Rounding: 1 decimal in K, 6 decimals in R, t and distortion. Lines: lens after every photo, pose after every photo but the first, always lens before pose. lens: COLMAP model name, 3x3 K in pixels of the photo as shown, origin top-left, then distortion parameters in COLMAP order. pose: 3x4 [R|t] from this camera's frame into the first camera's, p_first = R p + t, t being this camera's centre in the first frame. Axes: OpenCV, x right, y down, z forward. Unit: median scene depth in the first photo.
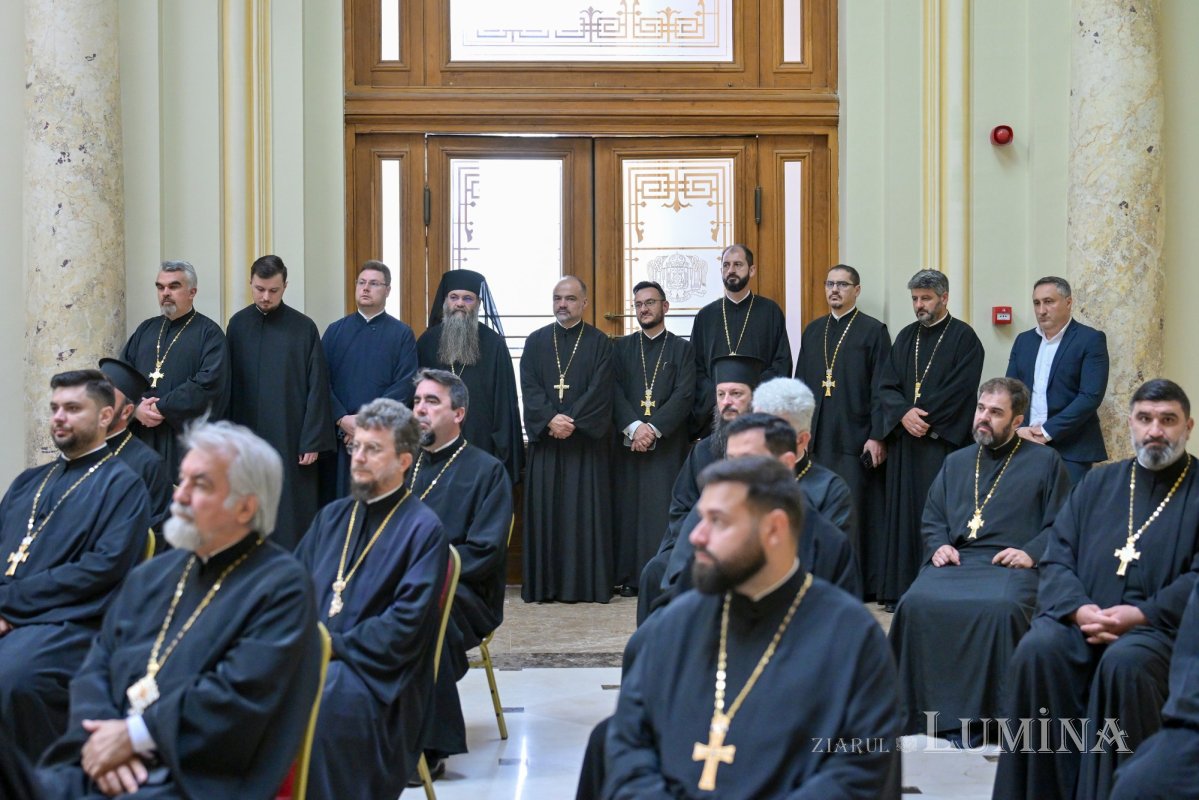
lens RADIAL K [[1920.9, 0, 599.5], [0, 1920.9, 400.0], [0, 0, 1]] dist [-0.032849, -0.059153]
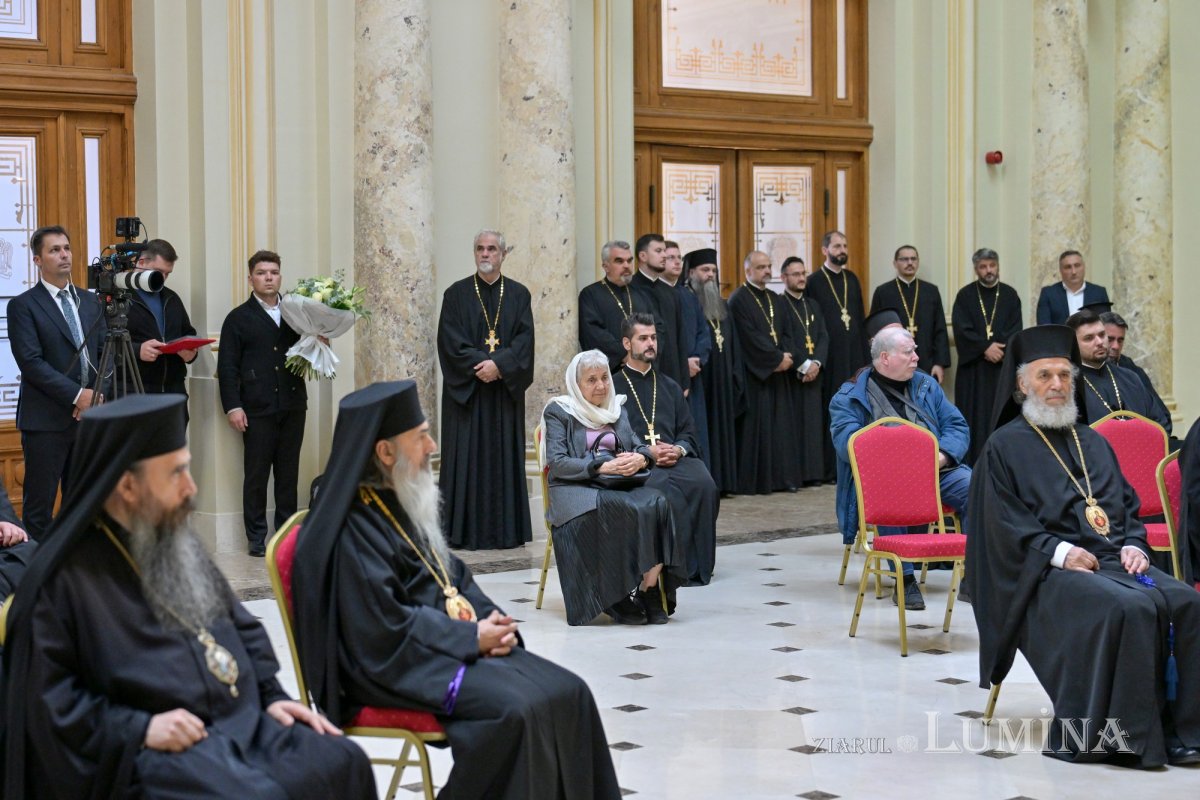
lens RADIAL K [[1999.9, 0, 600.0], [0, 1999.9, 400.0], [0, 0, 1]] dist [0.015457, -0.131314]
pose [[0.815550, -0.041842, 0.577172, -0.926226], [0.039124, 0.999087, 0.017146, 0.009878], [-0.577362, 0.008598, 0.816443, -0.077913]]
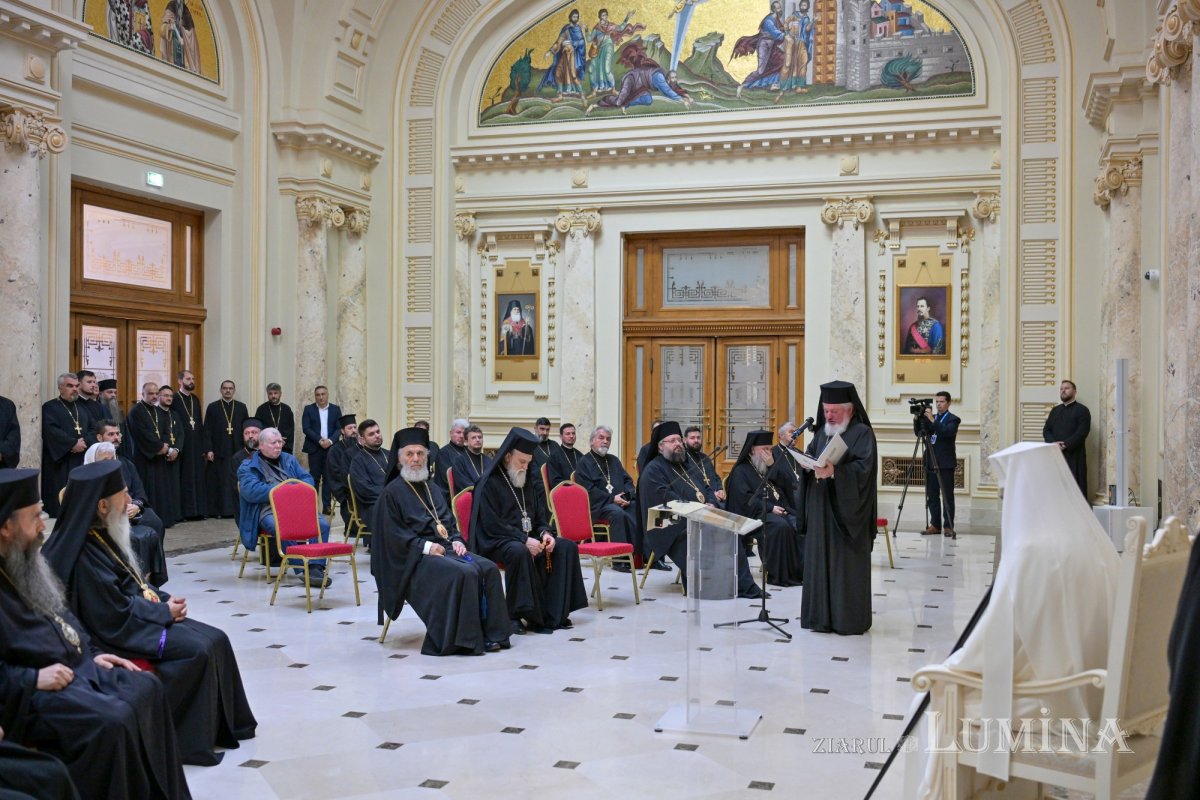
lens RADIAL K [[1192.8, 0, 628.4], [0, 1192.8, 397.9], [0, 0, 1]] dist [-0.012867, -0.006845]
pose [[0.330061, 0.004427, 0.943949, -1.139115], [0.041013, 0.998977, -0.019026, 0.001466], [-0.943068, 0.044994, 0.329542, 0.028469]]
